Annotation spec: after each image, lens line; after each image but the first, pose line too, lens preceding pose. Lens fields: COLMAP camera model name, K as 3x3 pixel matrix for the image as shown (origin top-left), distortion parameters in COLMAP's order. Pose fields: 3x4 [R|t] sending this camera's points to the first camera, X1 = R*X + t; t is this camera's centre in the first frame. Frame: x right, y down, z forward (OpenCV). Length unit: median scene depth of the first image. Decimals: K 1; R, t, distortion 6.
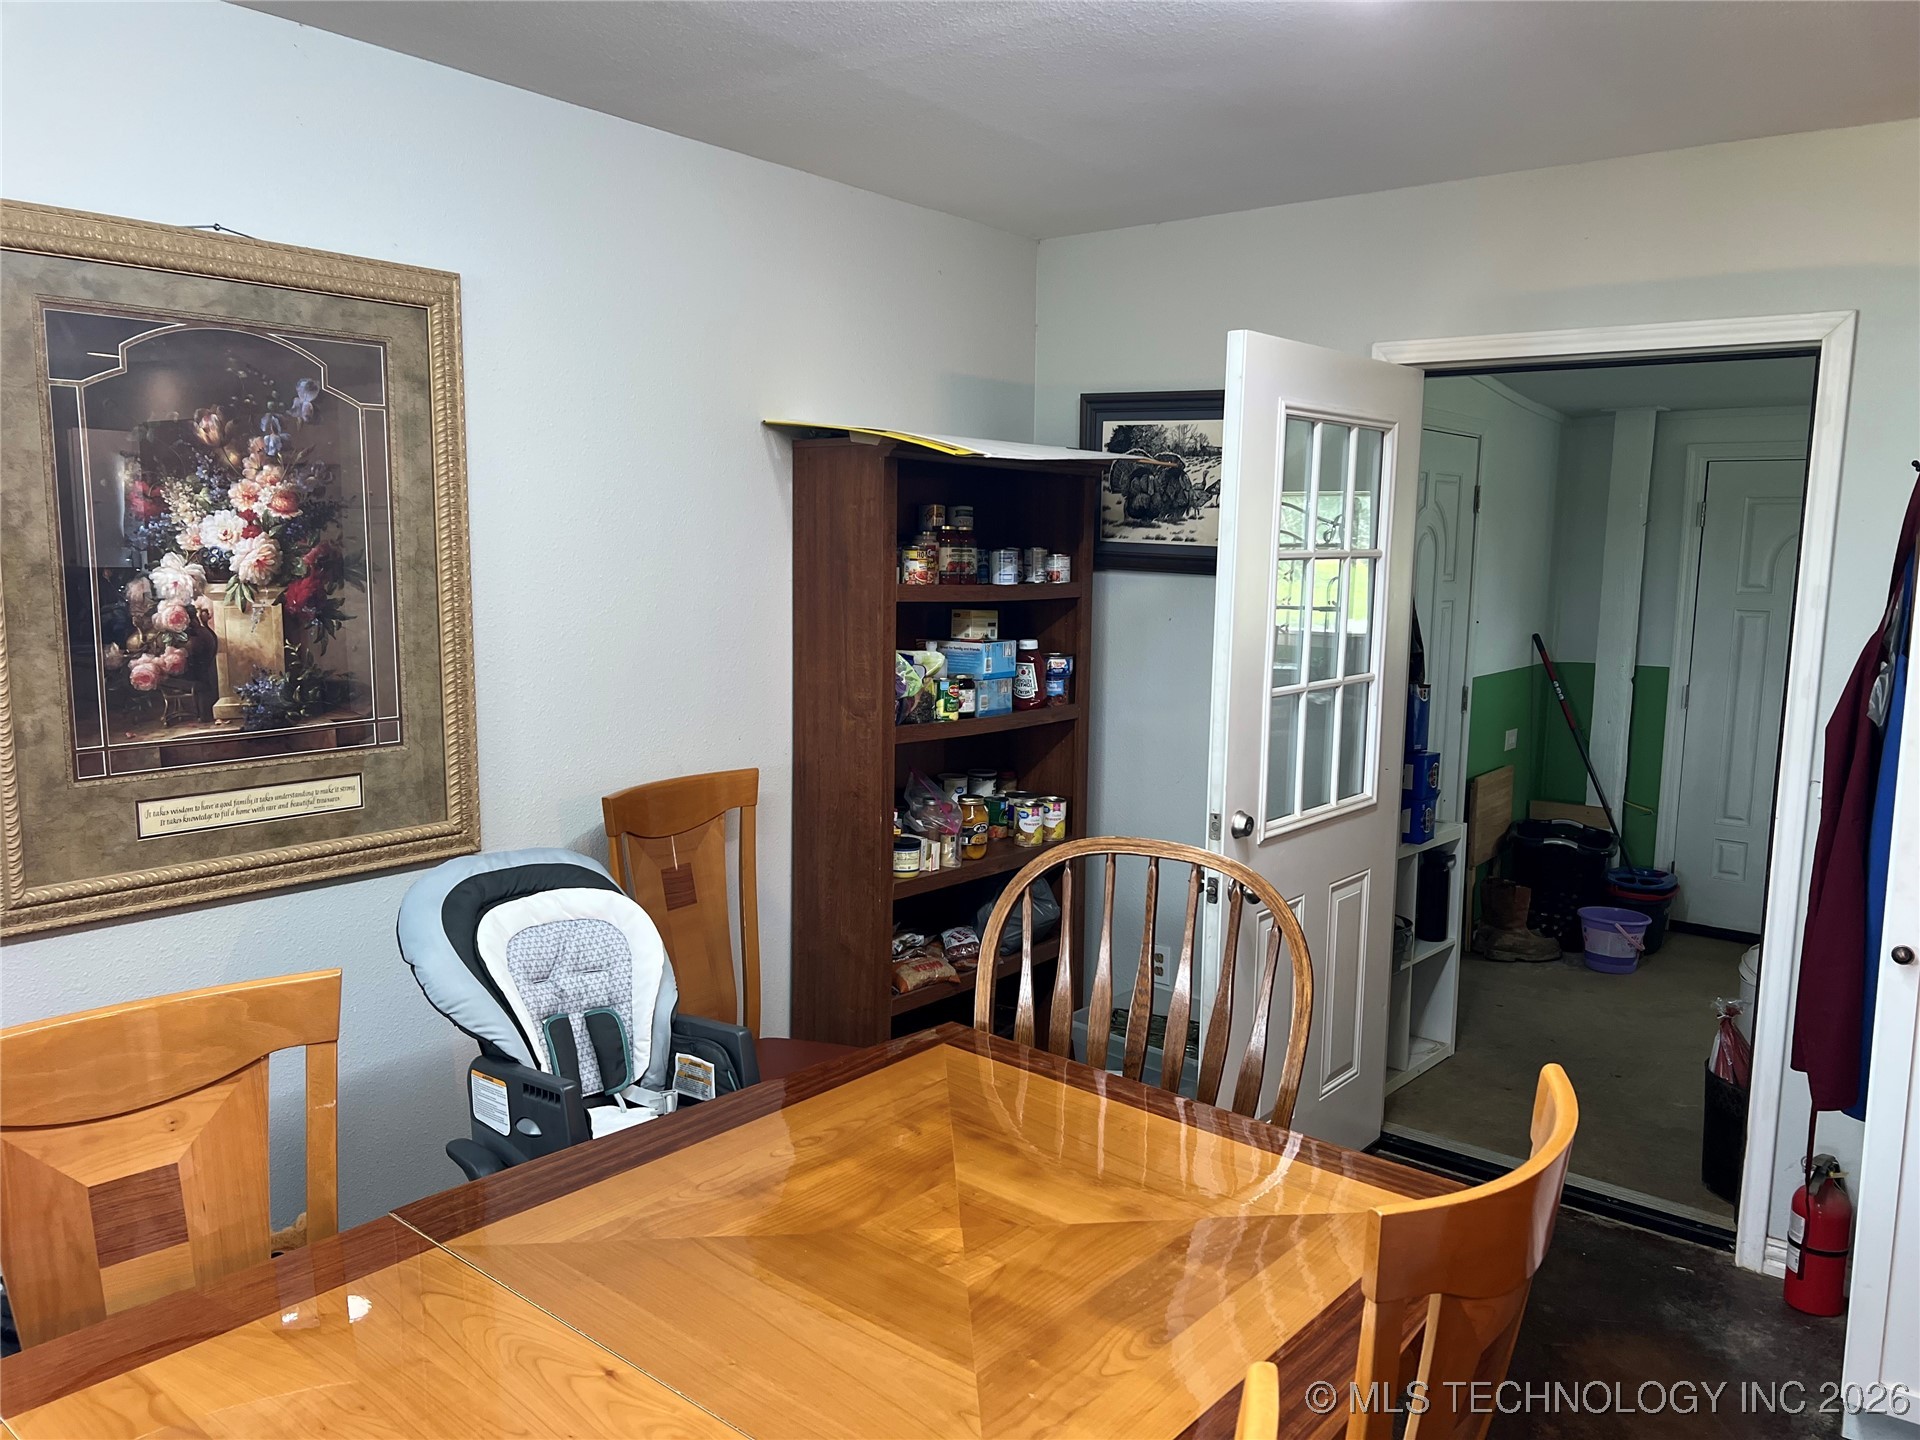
lens RADIAL K [[1437.4, 0, 972.9], [0, 1437.4, 734.1], [0, 0, 1]] dist [0.058836, -0.070794]
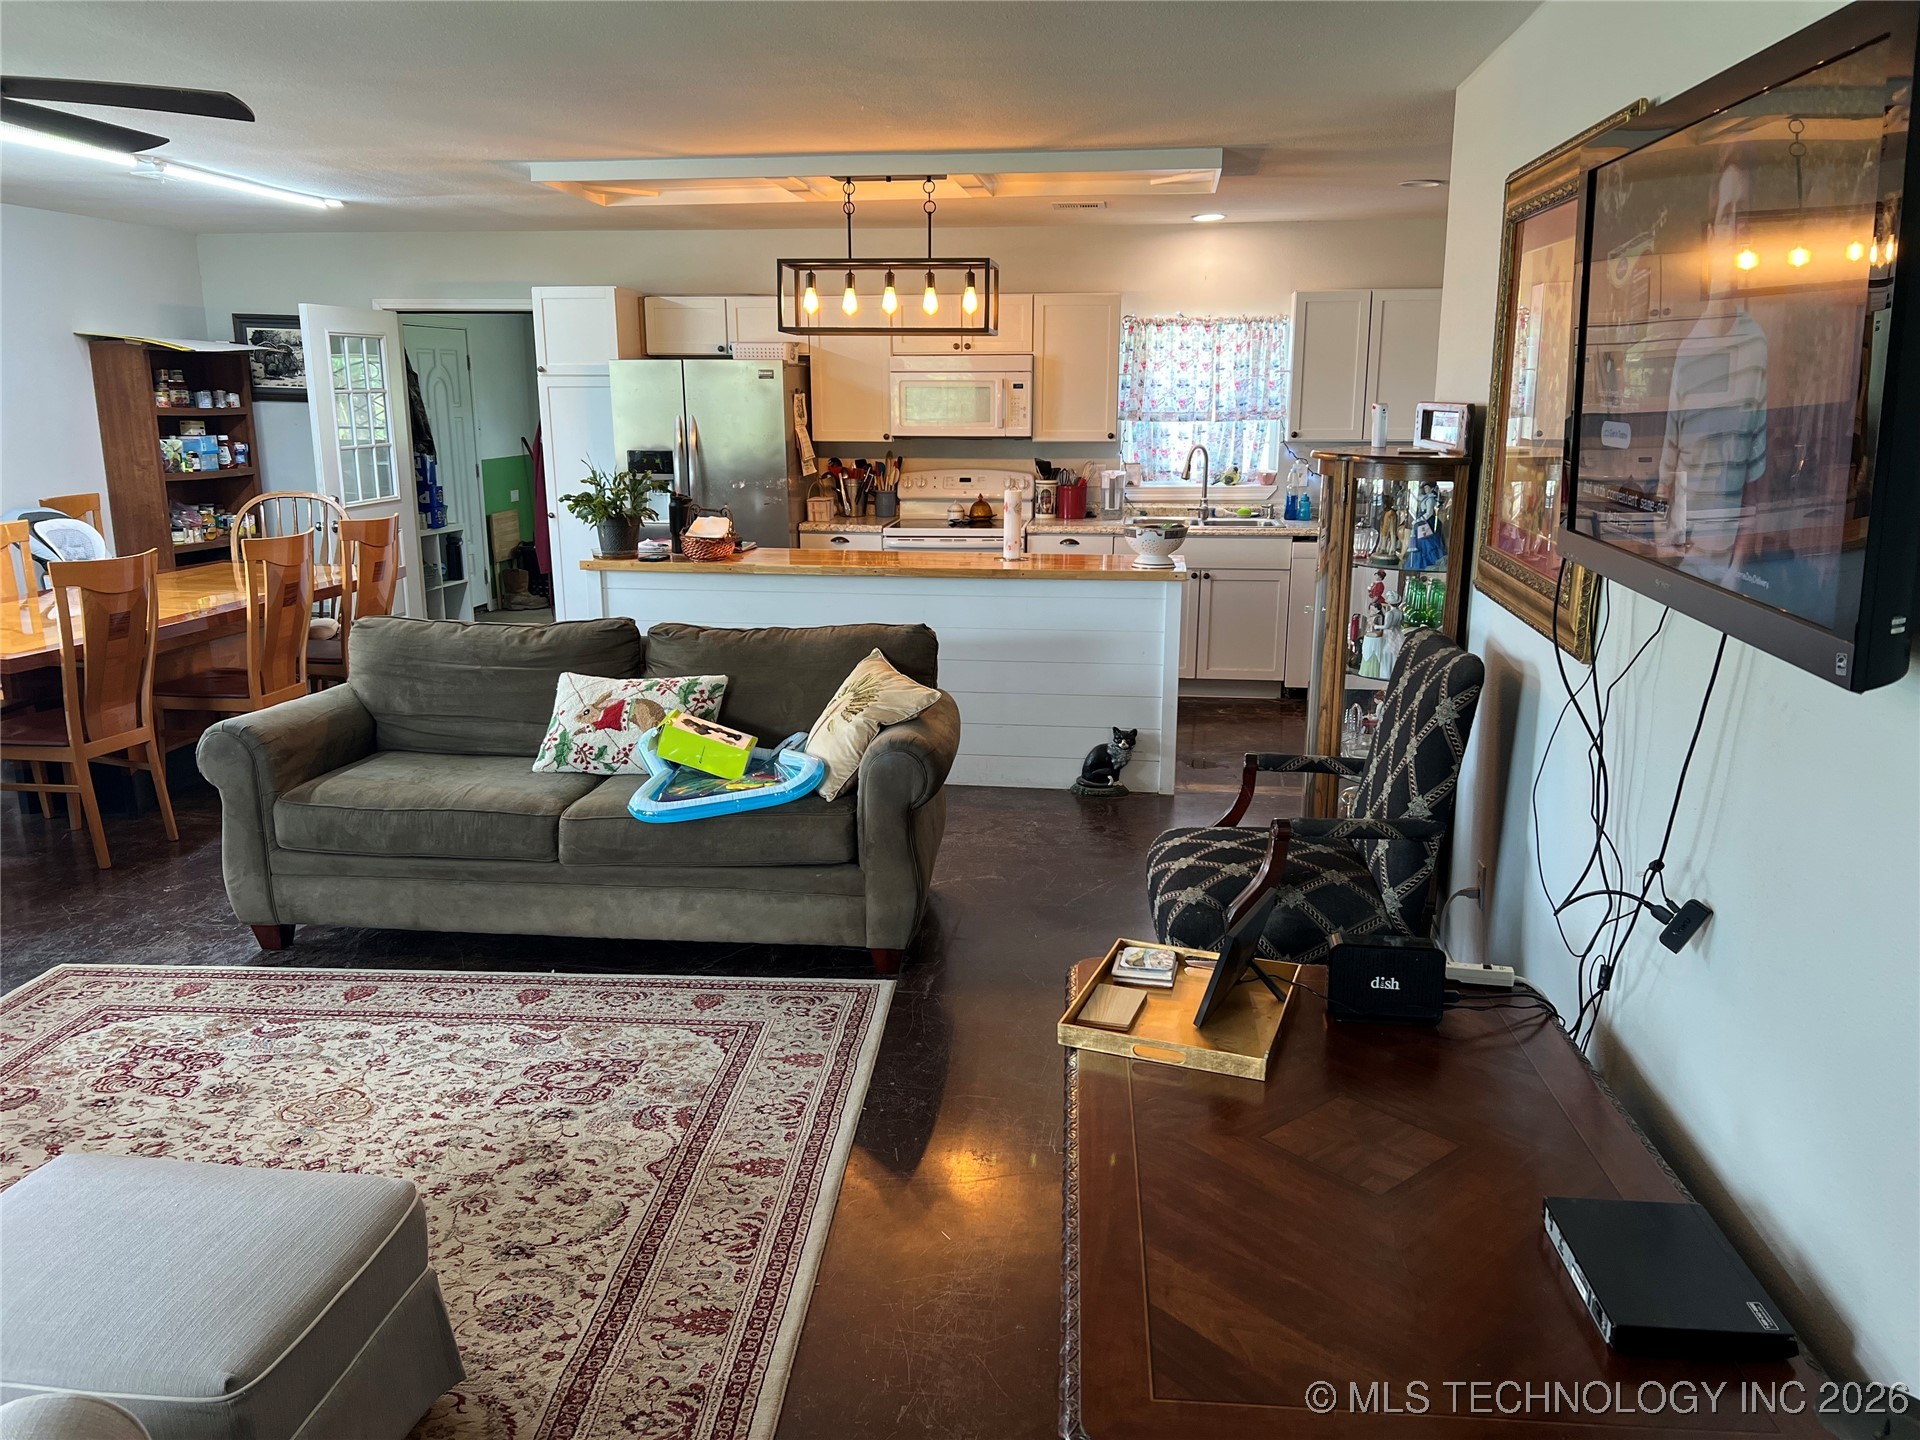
lens RADIAL K [[1437.4, 0, 961.4], [0, 1437.4, 728.3], [0, 0, 1]] dist [0.058836, -0.070794]
pose [[0.857584, -0.133052, 0.496837, -0.154236], [0.082605, 0.989052, 0.122282, 0.195581], [-0.507668, -0.063826, 0.859185, -1.459640]]
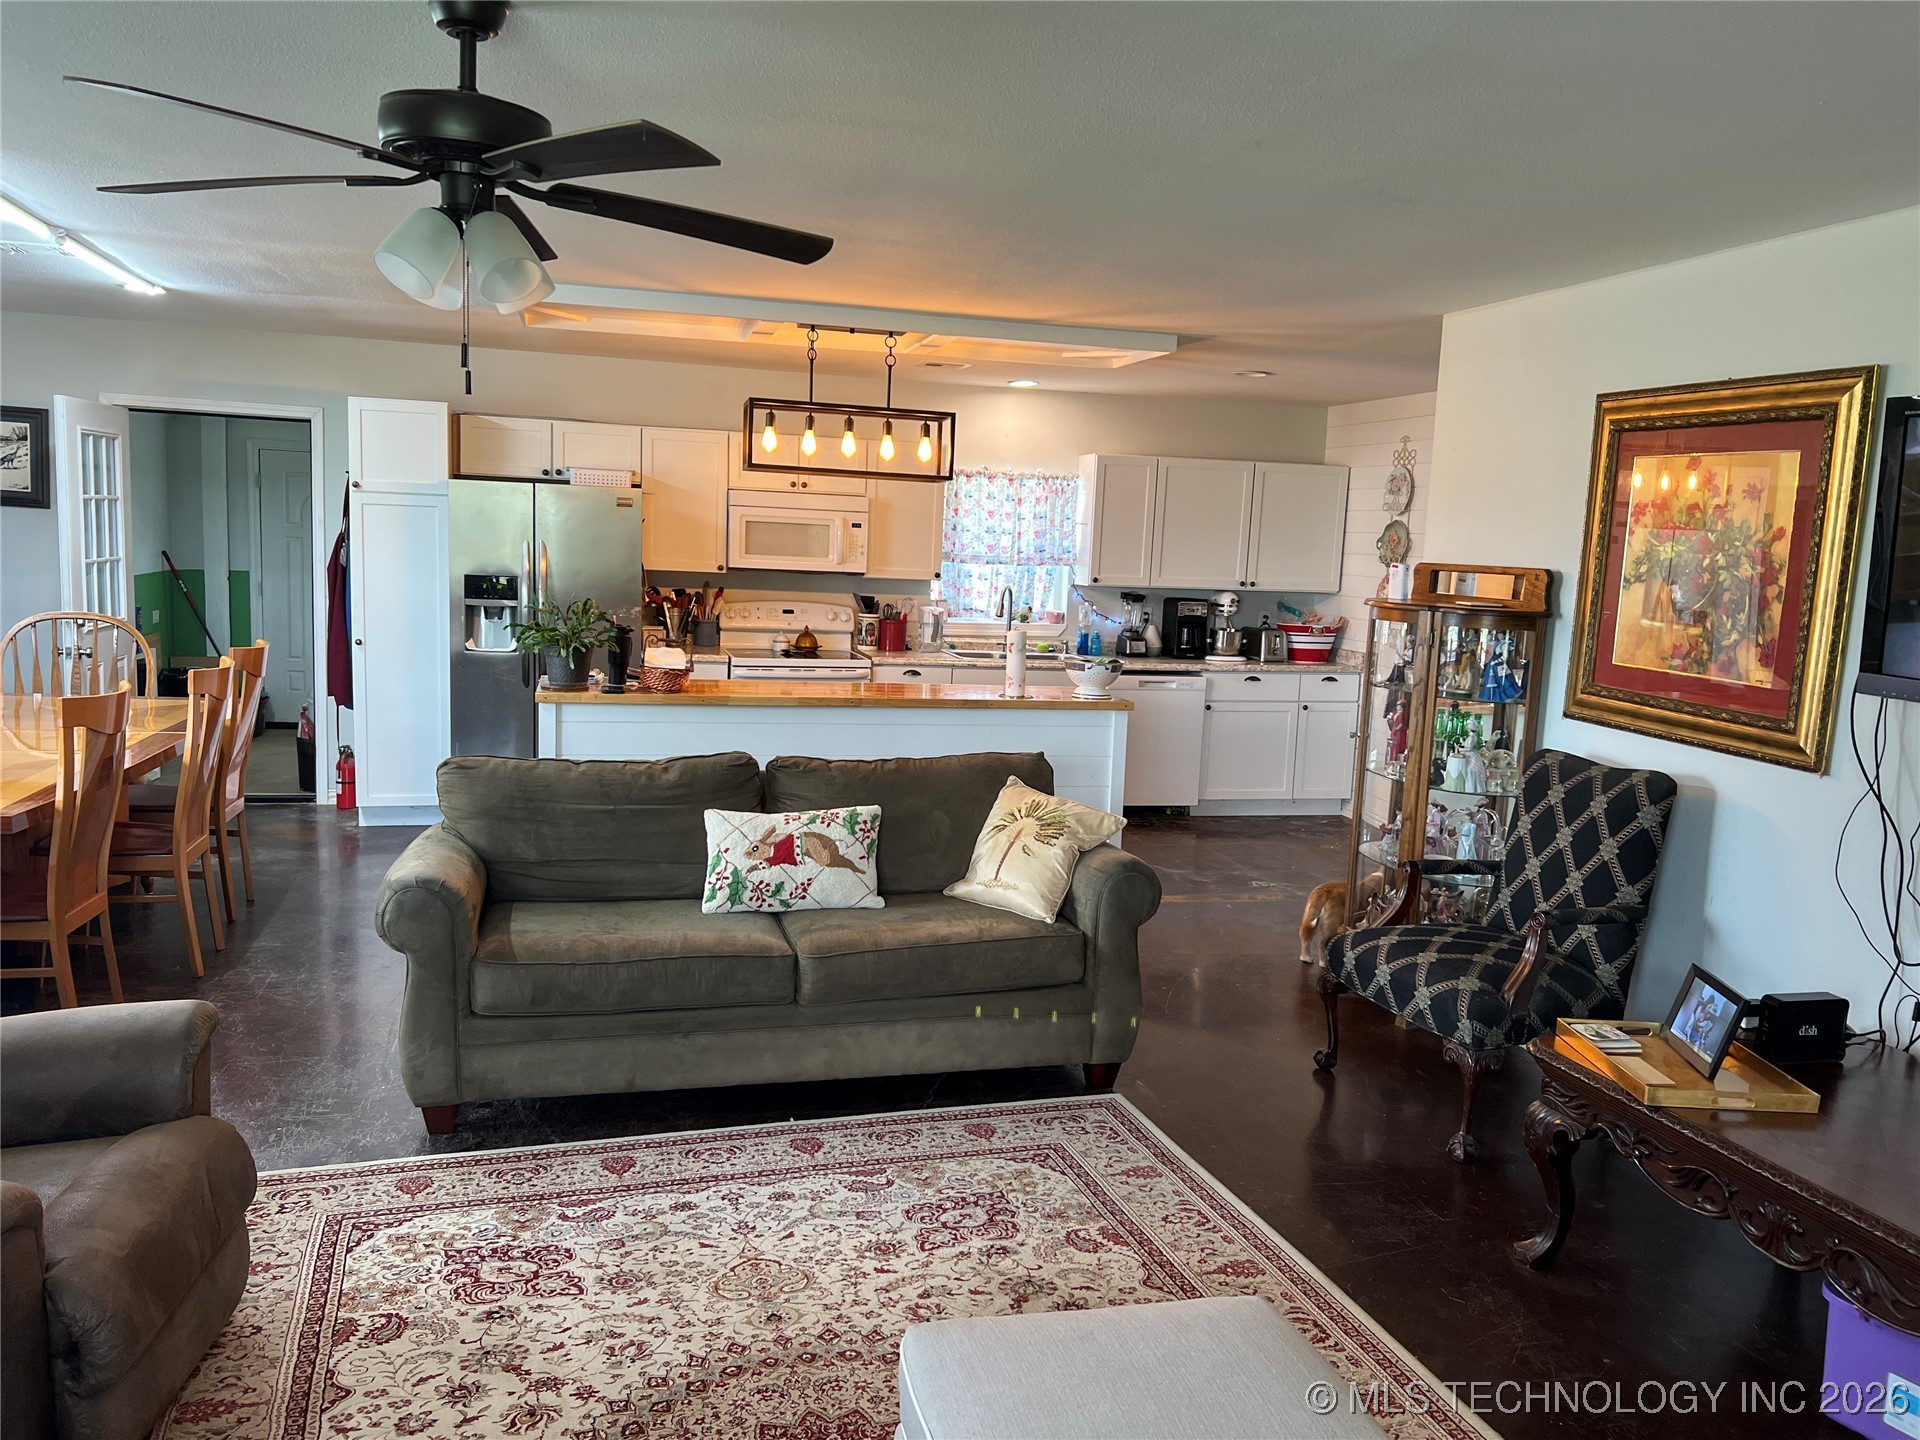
lens RADIAL K [[1437.4, 0, 953.1], [0, 1437.4, 724.3], [0, 0, 1]] dist [0.058836, -0.070794]
pose [[0.606233, -0.093972, 0.789715, -0.621744], [0.072976, 0.995378, 0.062424, 0.143196], [-0.791931, 0.019787, 0.610289, -1.121976]]
